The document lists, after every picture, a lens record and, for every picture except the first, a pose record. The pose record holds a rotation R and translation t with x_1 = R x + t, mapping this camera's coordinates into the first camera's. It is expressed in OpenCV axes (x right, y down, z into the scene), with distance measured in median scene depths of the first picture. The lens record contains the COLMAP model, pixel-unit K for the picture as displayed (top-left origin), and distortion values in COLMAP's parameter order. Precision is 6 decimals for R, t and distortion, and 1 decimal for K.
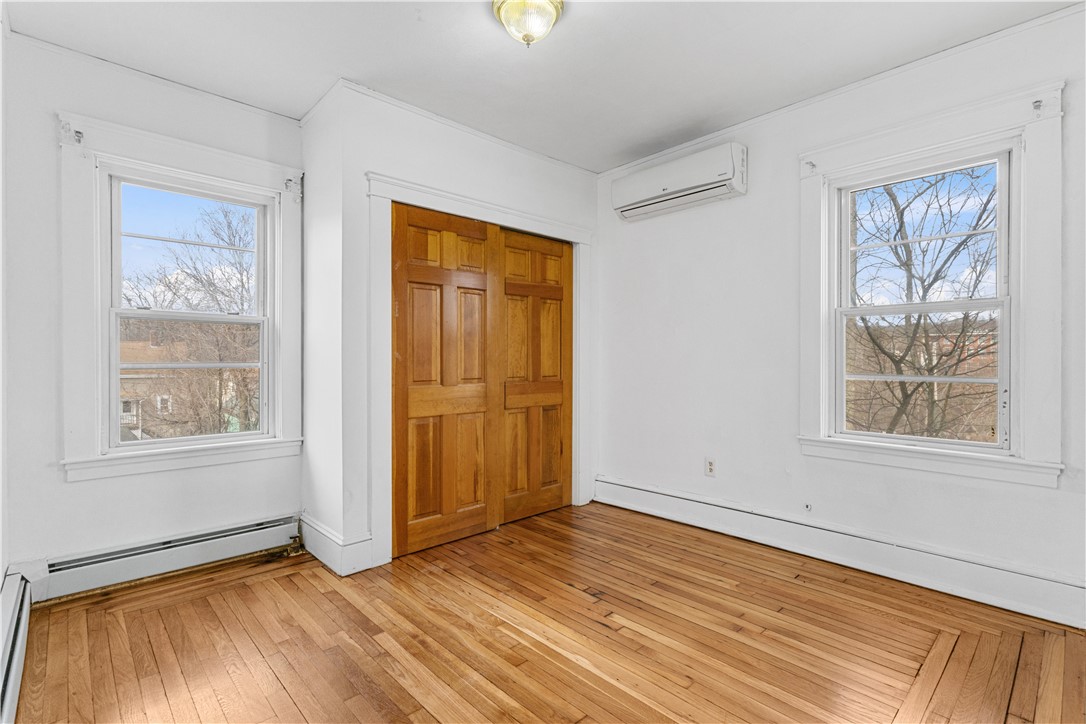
lens RADIAL K [[505.1, 0, 542.0], [0, 505.1, 360.8], [0, 0, 1]] dist [0.001629, 0.000575]
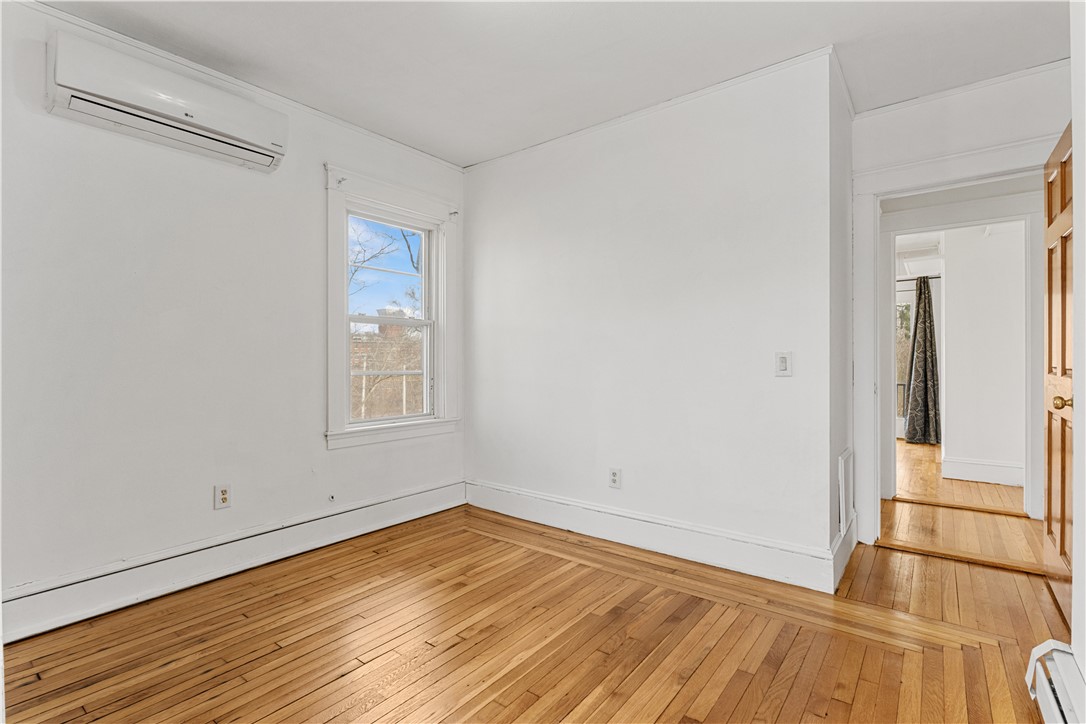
lens RADIAL K [[519.1, 0, 541.7], [0, 519.1, 360.3], [0, 0, 1]] dist [-0.004816, -0.000730]
pose [[-0.155668, -0.000780, 0.987809, -0.700813], [0.005098, 0.999986, 0.001593, -0.000071], [-0.987796, 0.005284, -0.155662, 0.823955]]
